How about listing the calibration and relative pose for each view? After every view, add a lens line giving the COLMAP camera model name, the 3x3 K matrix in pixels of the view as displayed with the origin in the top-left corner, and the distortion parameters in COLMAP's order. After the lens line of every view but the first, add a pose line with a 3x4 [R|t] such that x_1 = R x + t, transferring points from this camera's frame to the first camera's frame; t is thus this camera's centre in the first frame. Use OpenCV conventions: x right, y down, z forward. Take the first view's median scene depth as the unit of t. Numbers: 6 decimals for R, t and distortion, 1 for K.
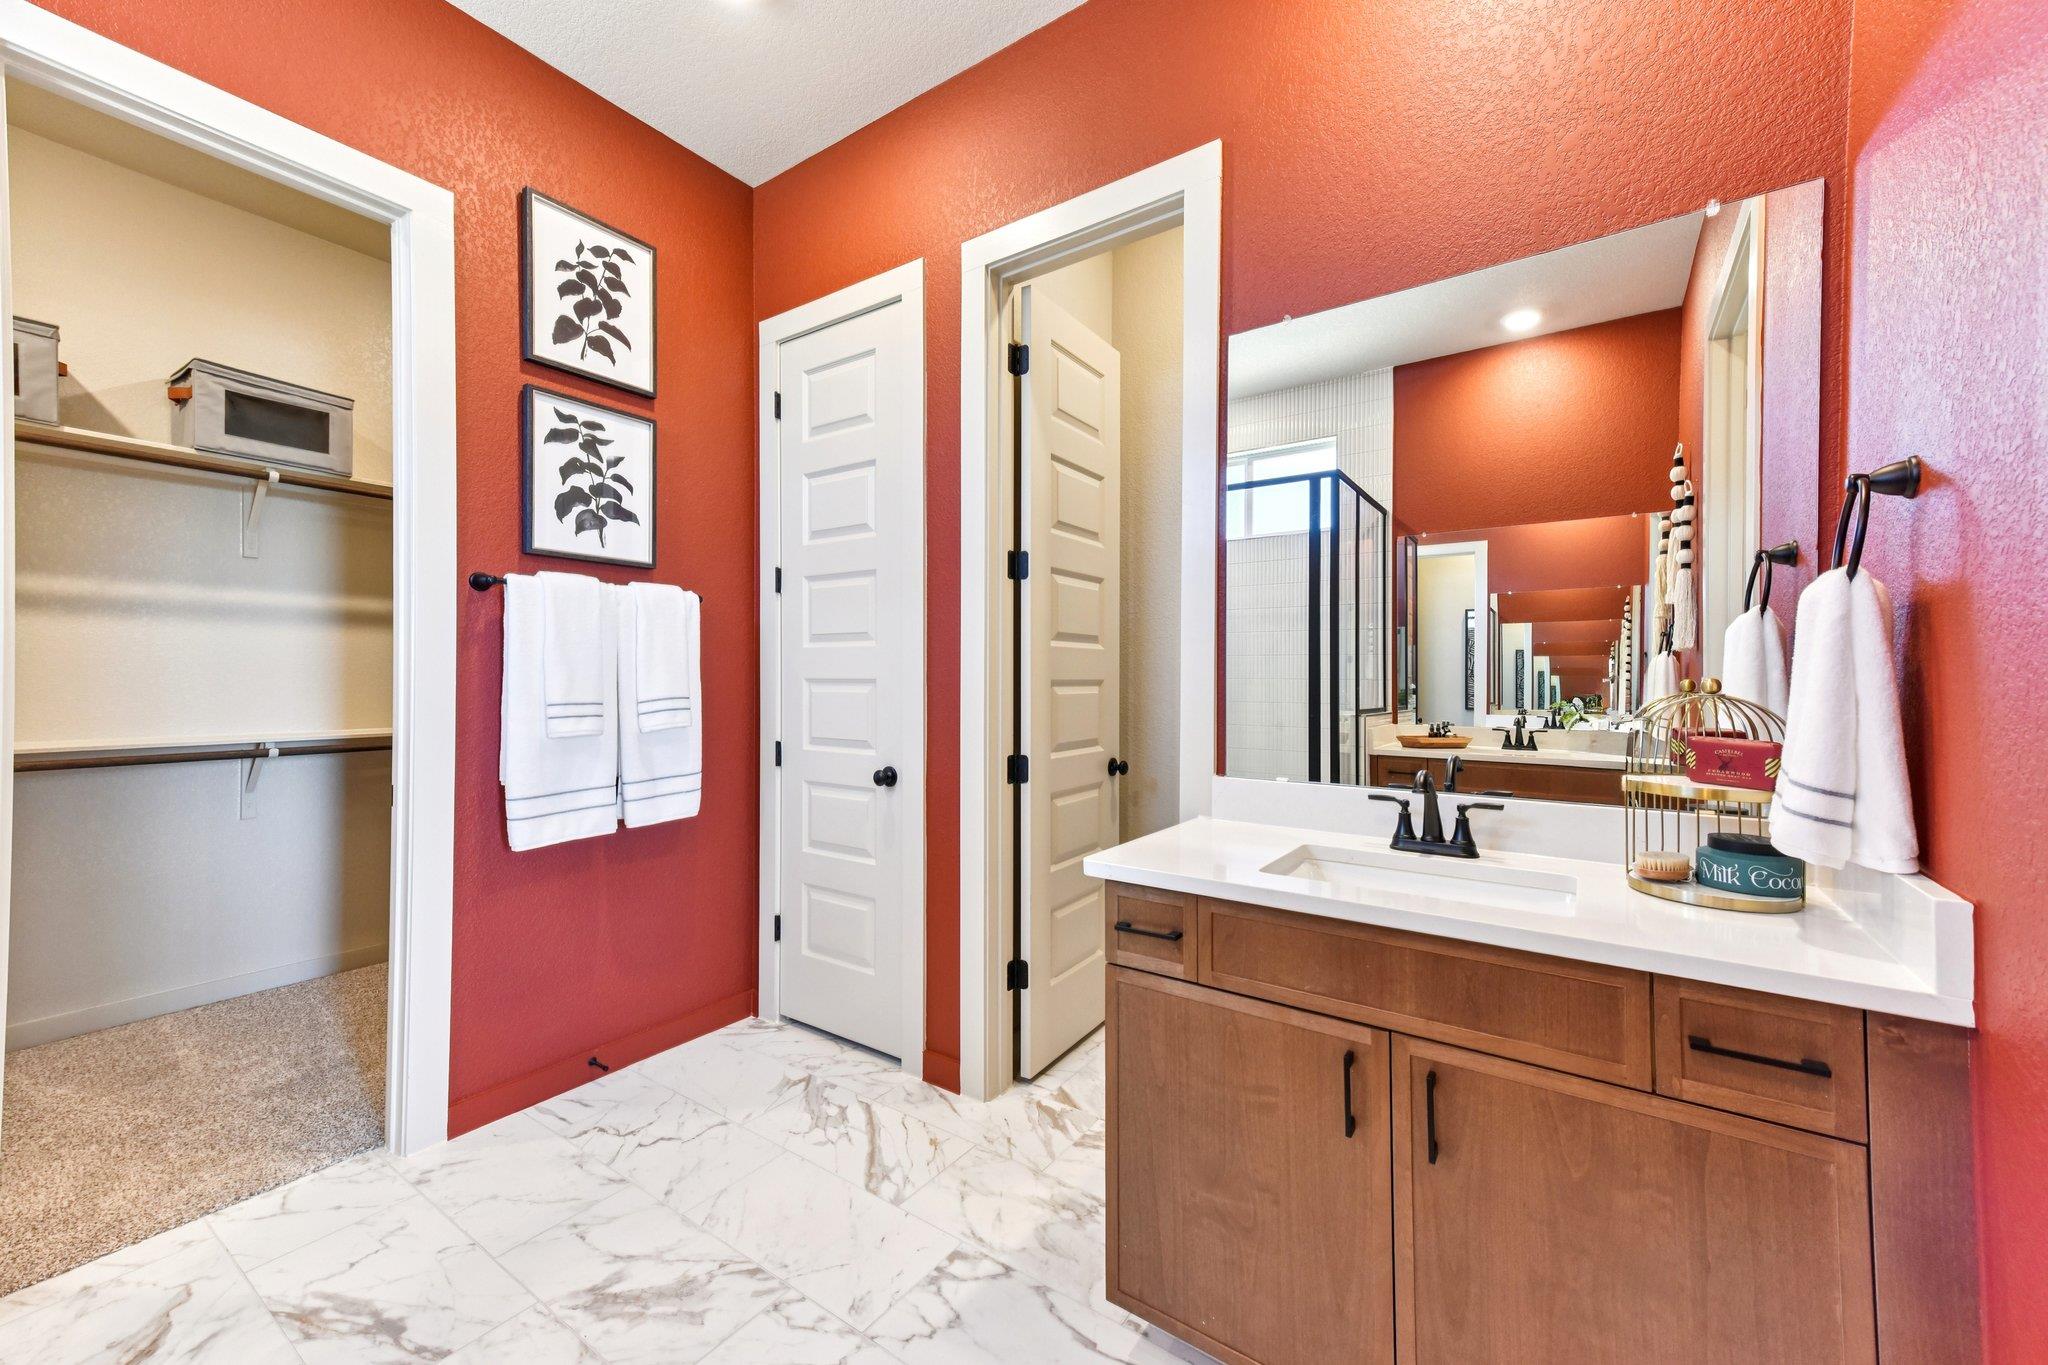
lens RADIAL K [[797.2, 0, 1034.4], [0, 797.2, 682.5], [0, 0, 1]] dist [0.030886, -0.000498]
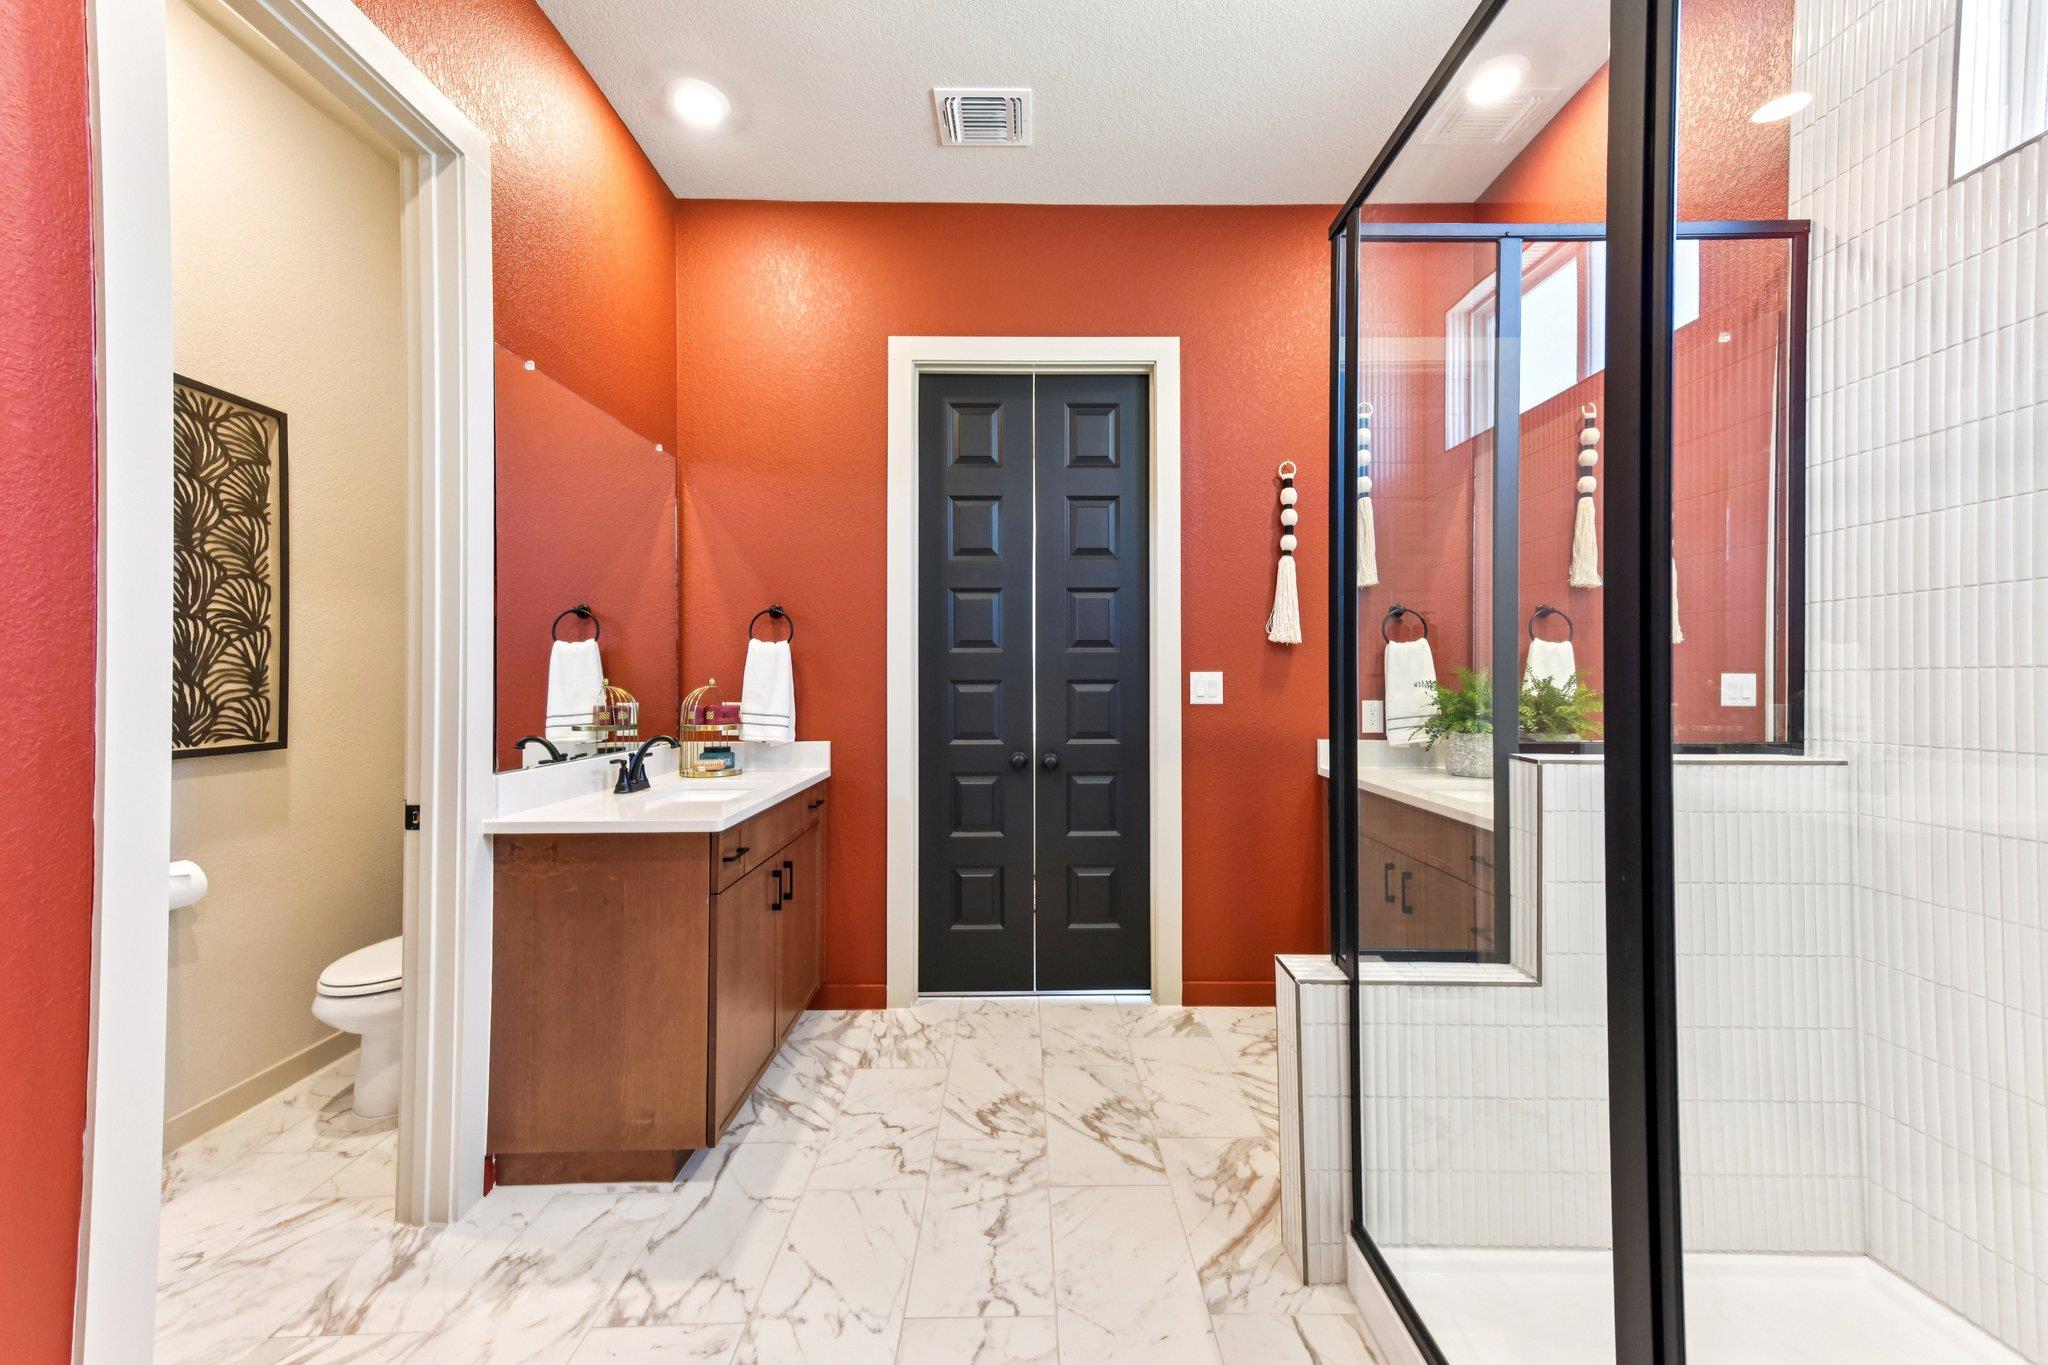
lens RADIAL K [[797.2, 0, 1029.9], [0, 797.2, 678.8], [0, 0, 1]] dist [0.030886, -0.000498]
pose [[-0.581161, 0.001168, 0.813788, -0.799249], [0.001034, 0.999999, -0.000697, -0.004622], [-0.813788, 0.000436, -0.581162, 0.834343]]
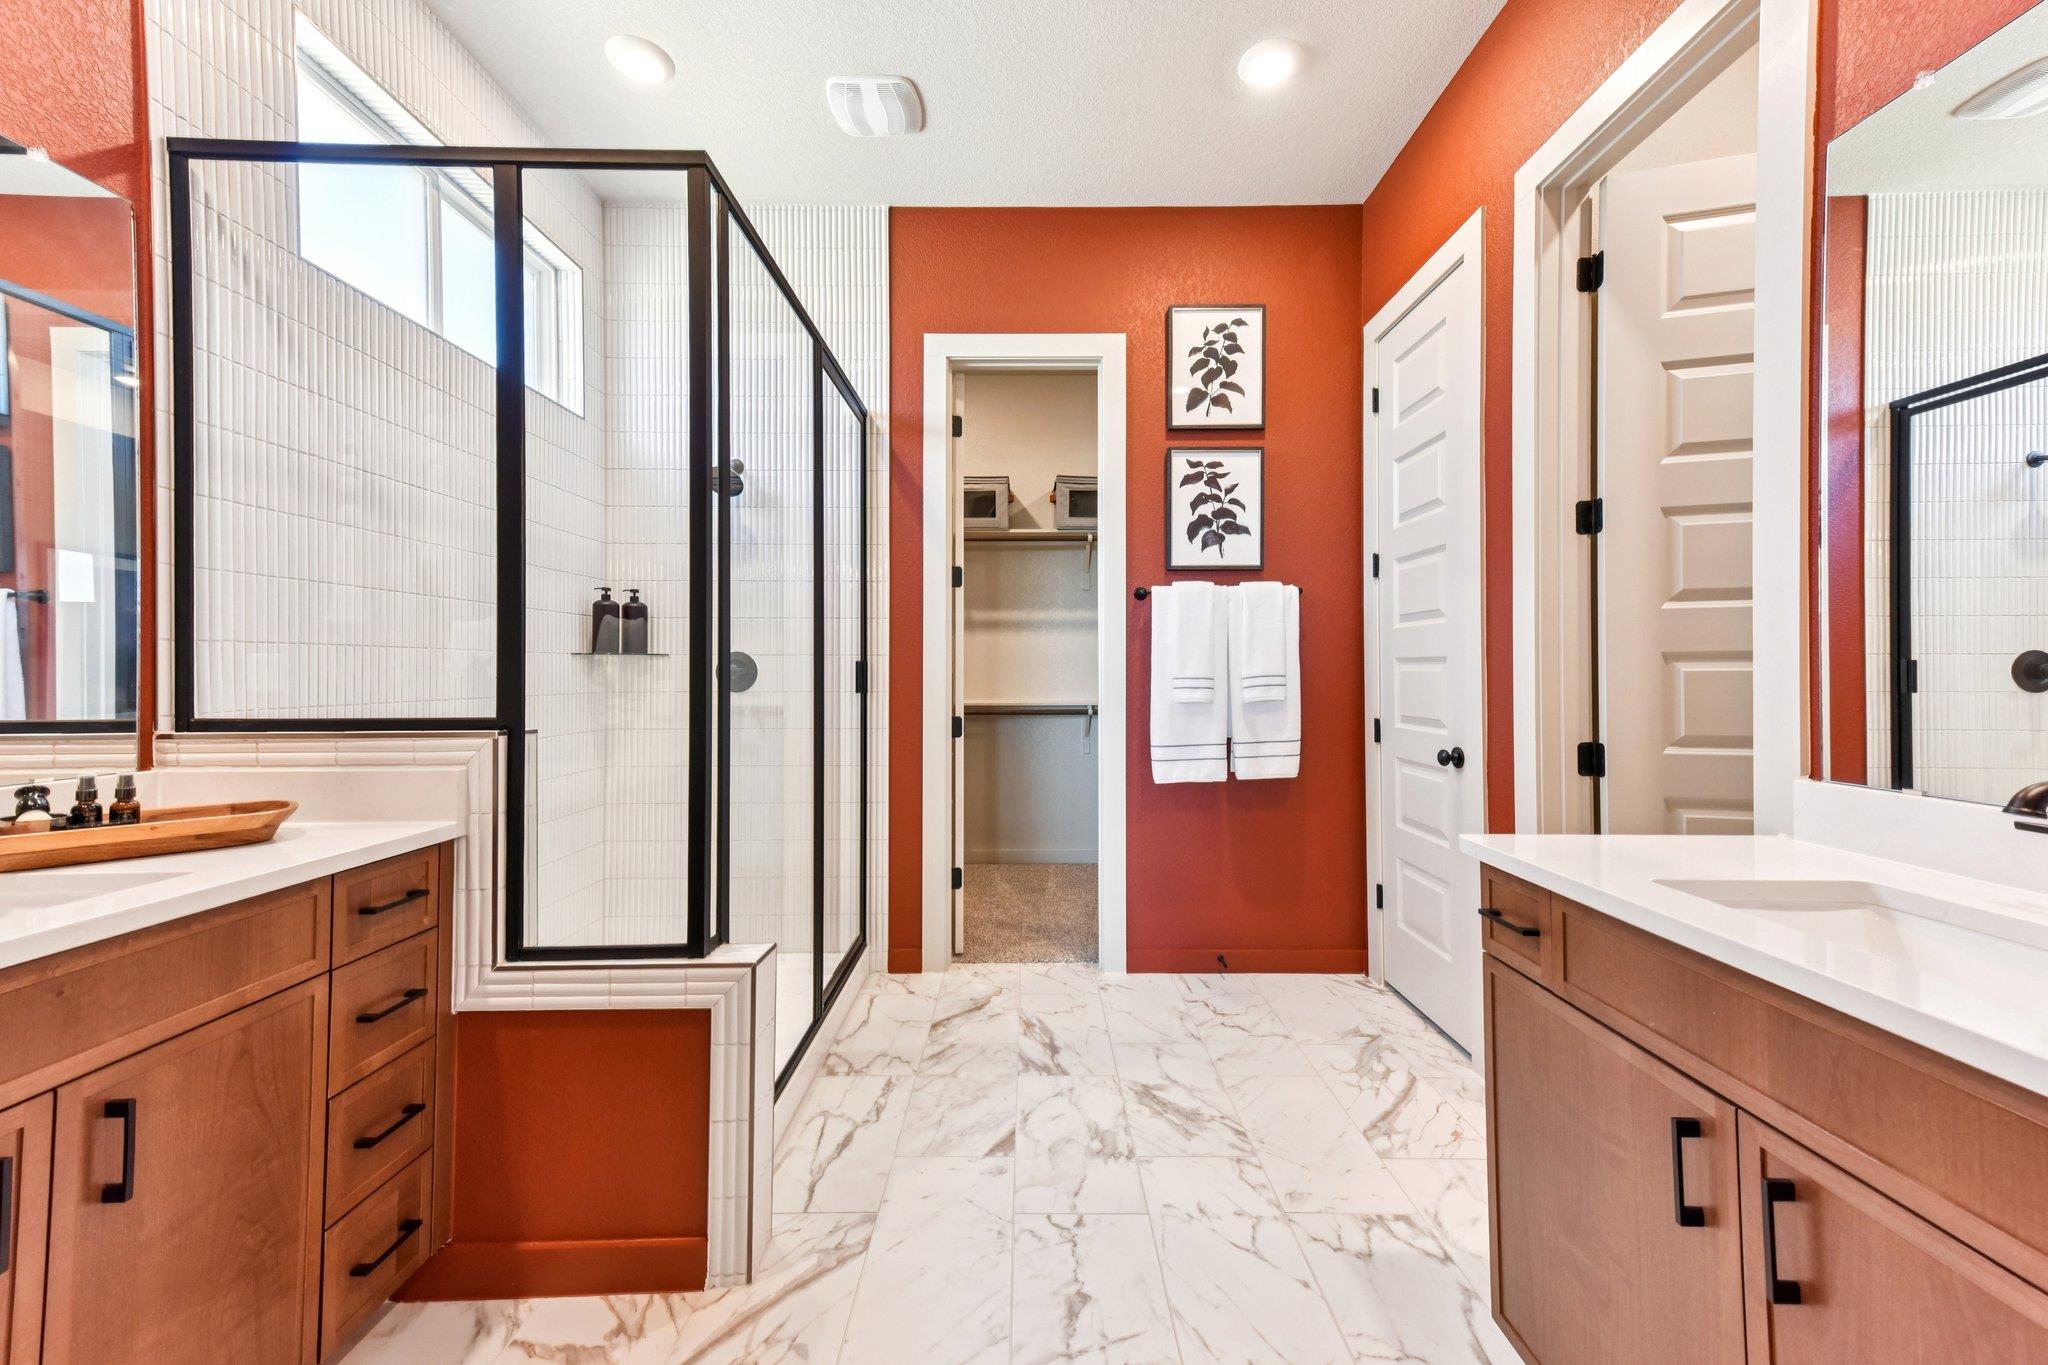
lens RADIAL K [[797.2, 0, 1024.3], [0, 797.2, 672.1], [0, 0, 1]] dist [0.030886, -0.000498]
pose [[0.568751, -0.005196, -0.822493, 0.341825], [0.002239, 0.999986, -0.004769, 0.019726], [0.822507, 0.000870, 0.568755, 0.020944]]
